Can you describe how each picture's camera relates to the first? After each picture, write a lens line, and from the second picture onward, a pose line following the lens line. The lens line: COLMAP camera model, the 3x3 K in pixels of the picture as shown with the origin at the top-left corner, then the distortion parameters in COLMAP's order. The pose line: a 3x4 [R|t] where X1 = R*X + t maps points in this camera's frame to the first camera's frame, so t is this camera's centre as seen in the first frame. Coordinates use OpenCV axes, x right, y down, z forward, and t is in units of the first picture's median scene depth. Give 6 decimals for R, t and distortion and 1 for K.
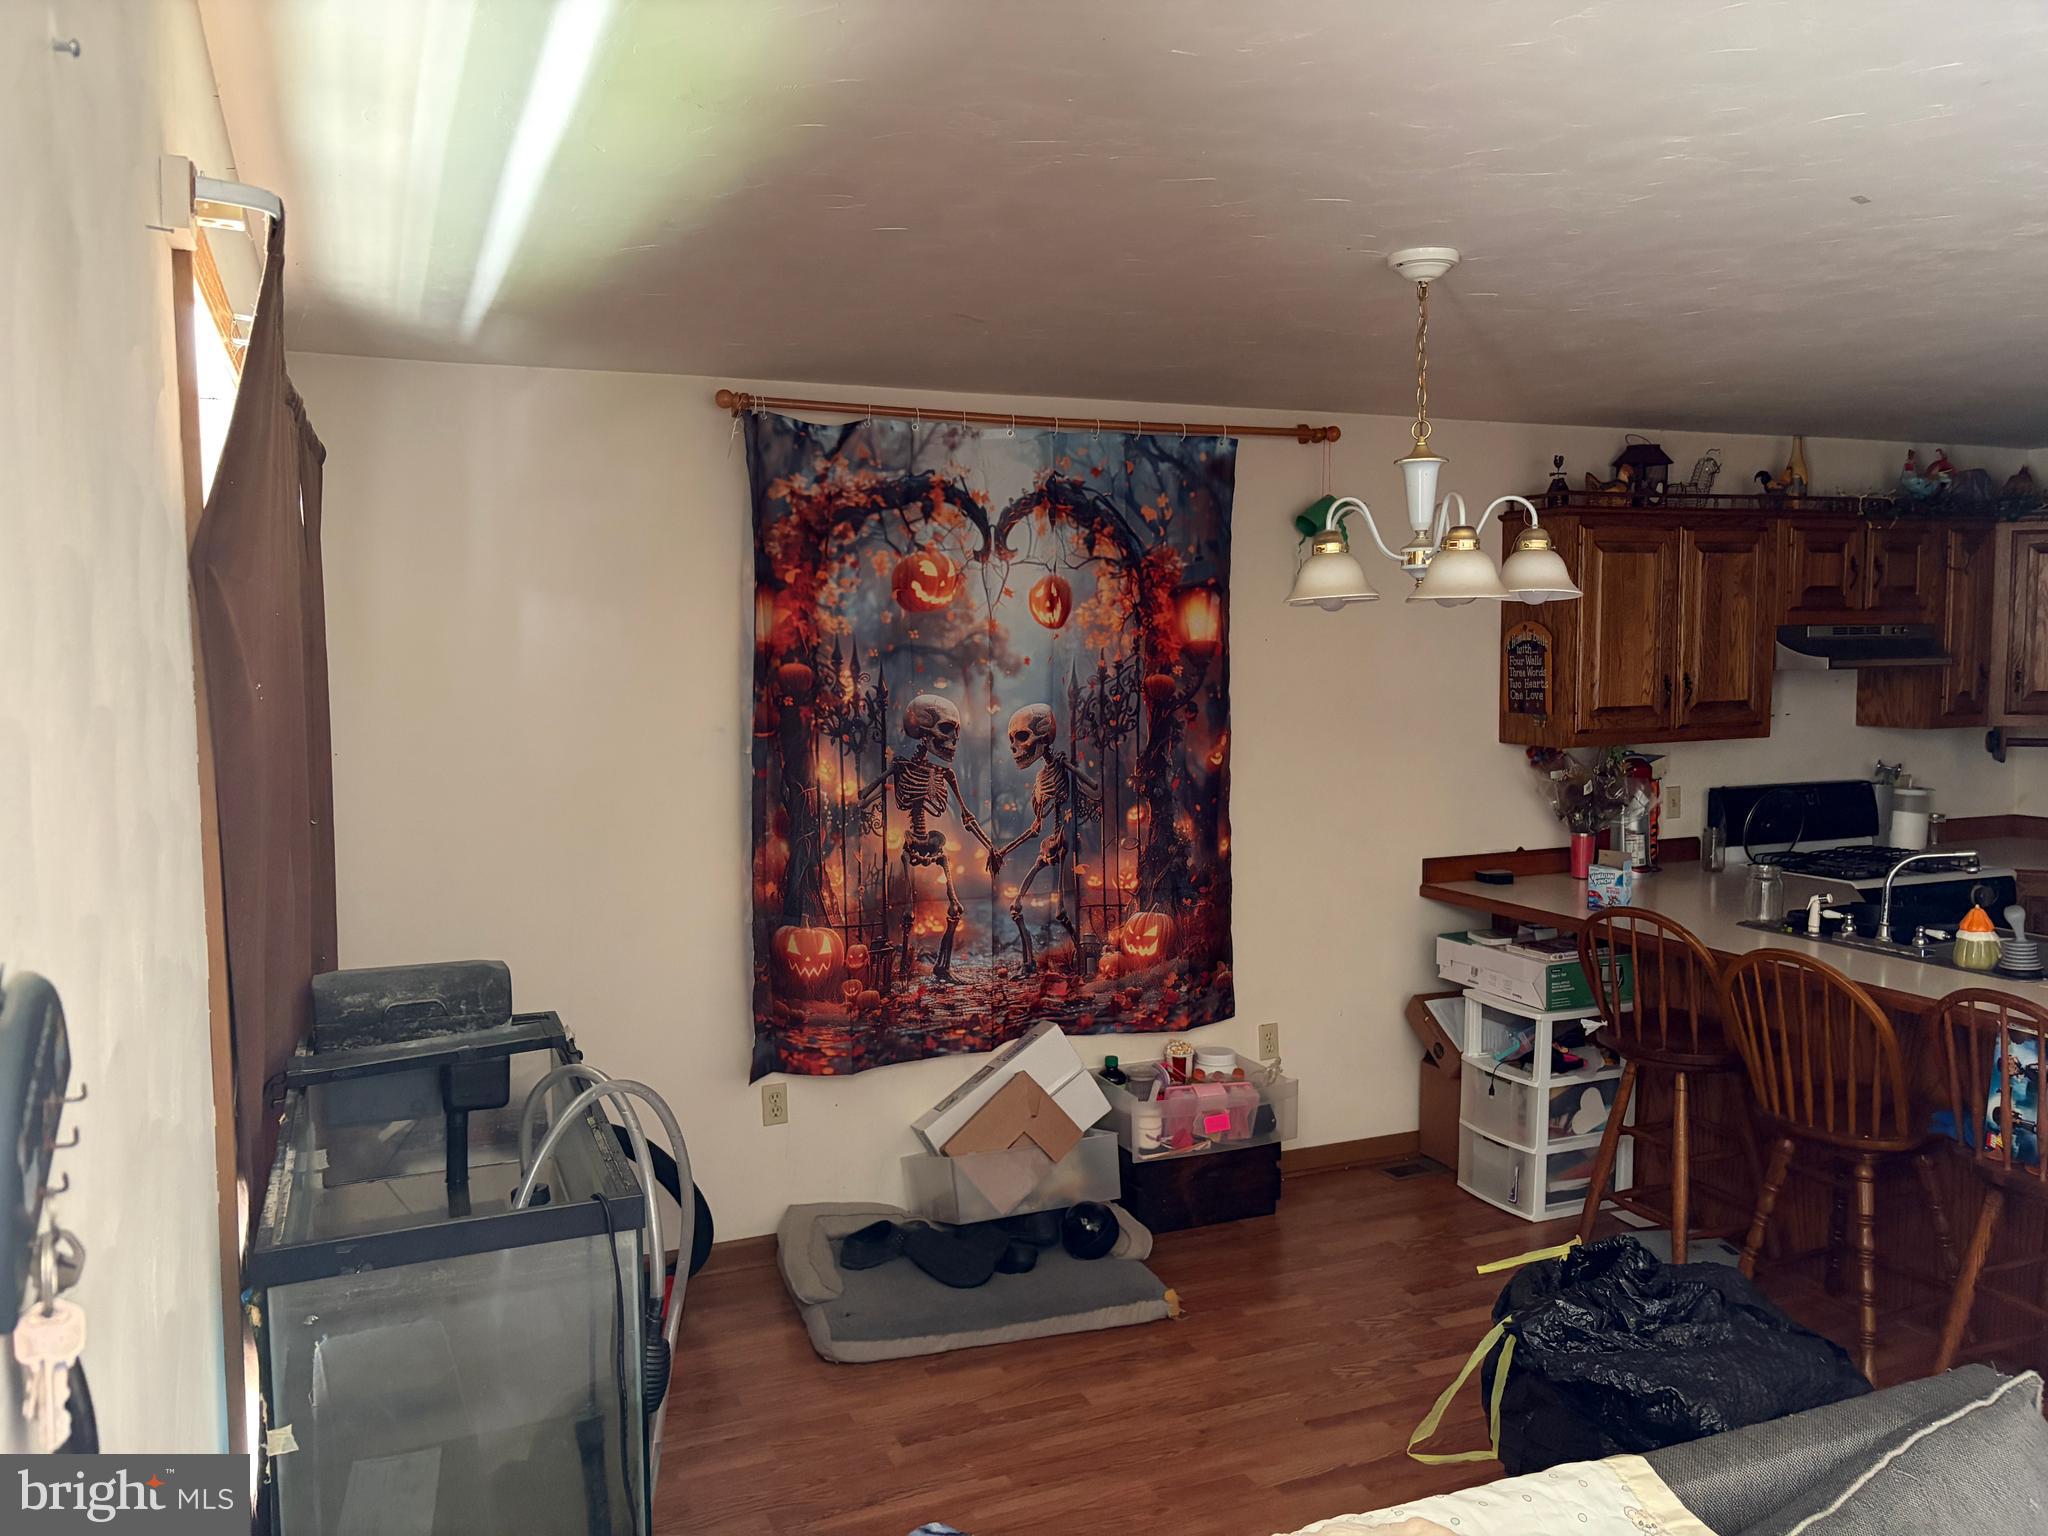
lens RADIAL K [[1536.0, 0, 1021.4], [0, 1536.0, 778.8], [0, 0, 1]] dist [0.034701, -0.038375]
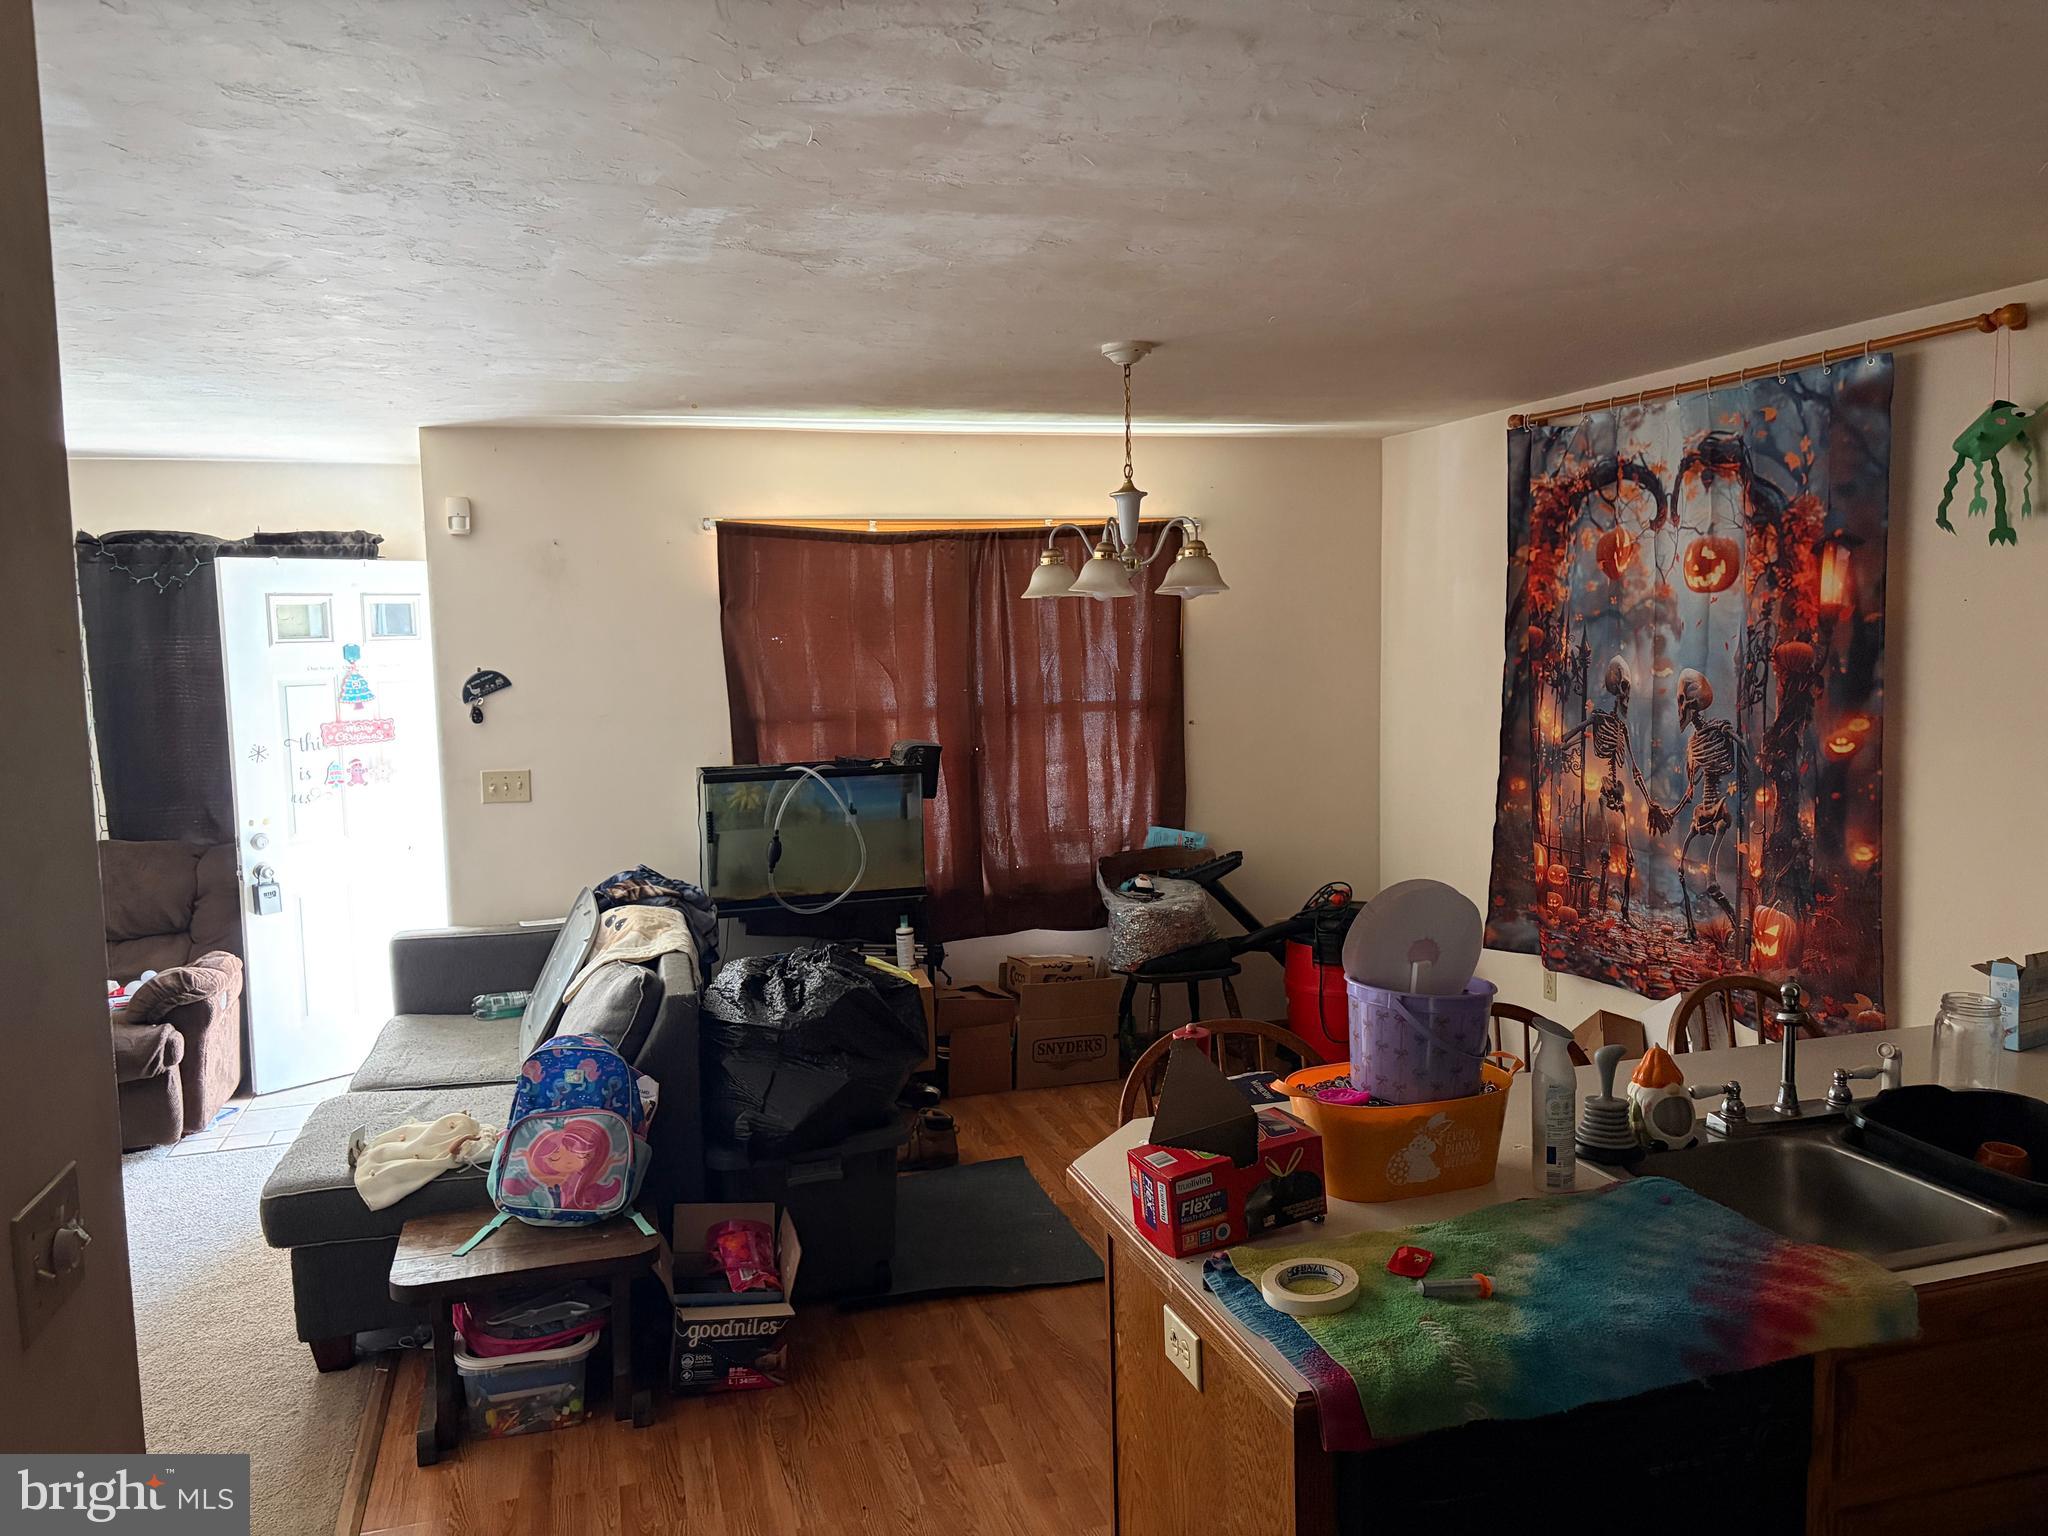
lens RADIAL K [[1536.0, 0, 1015.6], [0, 1536.0, 764.3], [0, 0, 1]] dist [0.034701, -0.038375]
pose [[-0.123025, 0.100583, -0.987293, 1.036471], [-0.072173, 0.991309, 0.109985, -0.064447], [0.989776, 0.084787, -0.114696, 0.671647]]
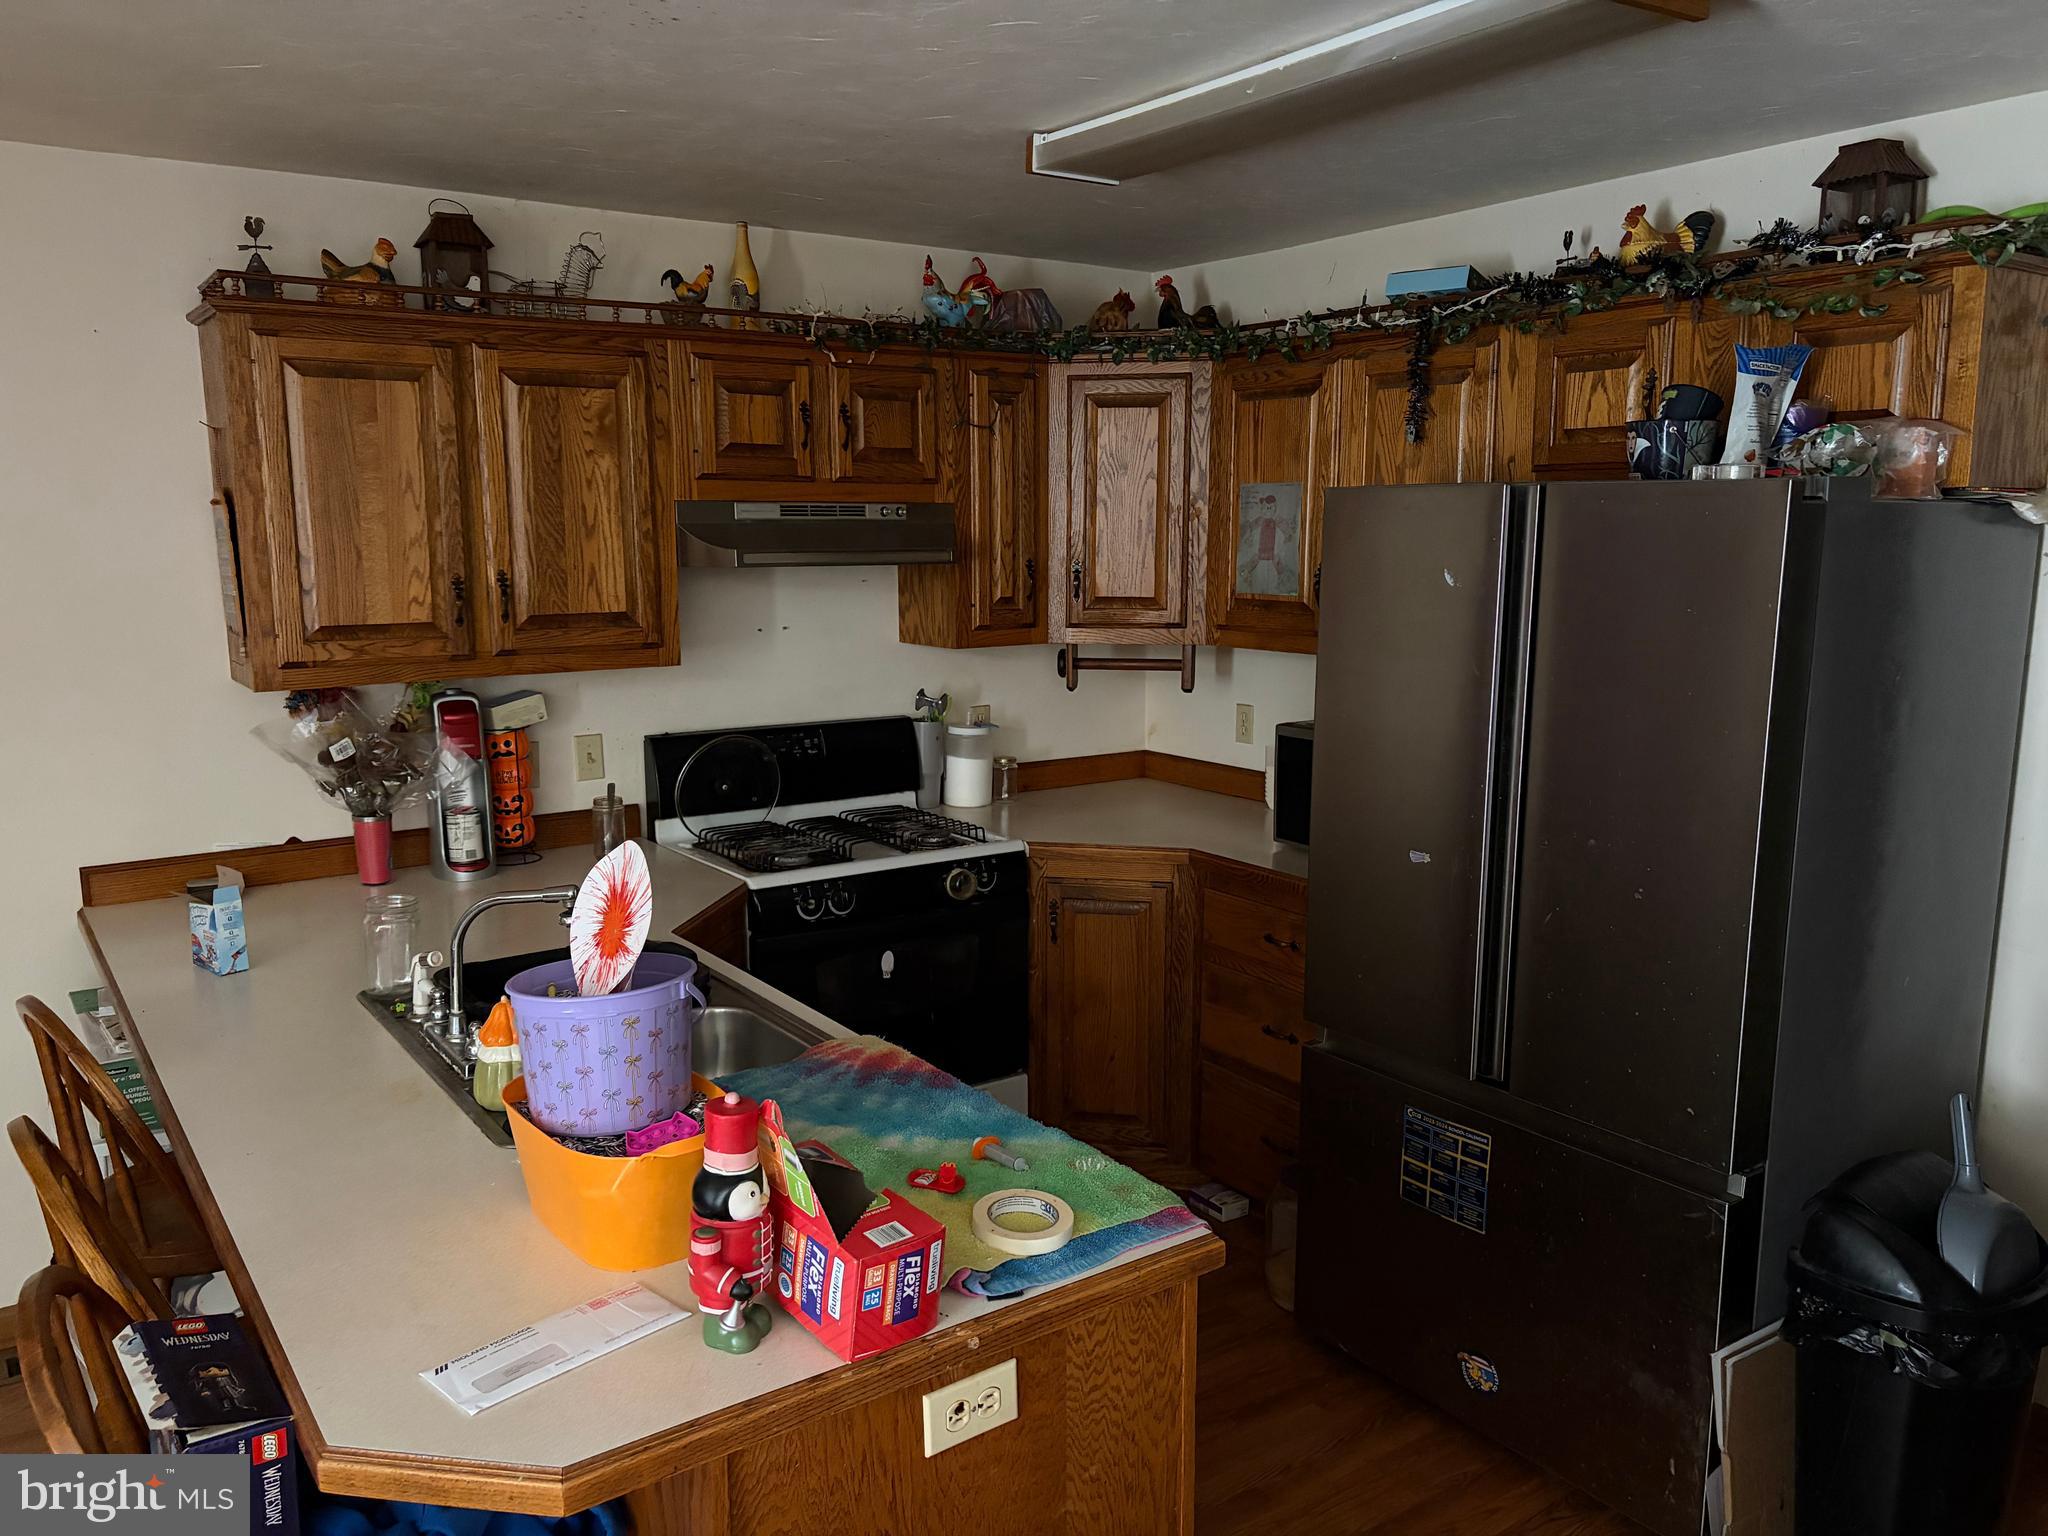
lens RADIAL K [[1536.0, 0, 1030.7], [0, 1536.0, 774.8], [0, 0, 1]] dist [0.034701, -0.038375]
pose [[0.977557, -0.025160, 0.209166, 0.577865], [0.009073, 0.996950, 0.077519, -0.035238], [-0.210478, -0.073881, 0.974803, 0.346457]]
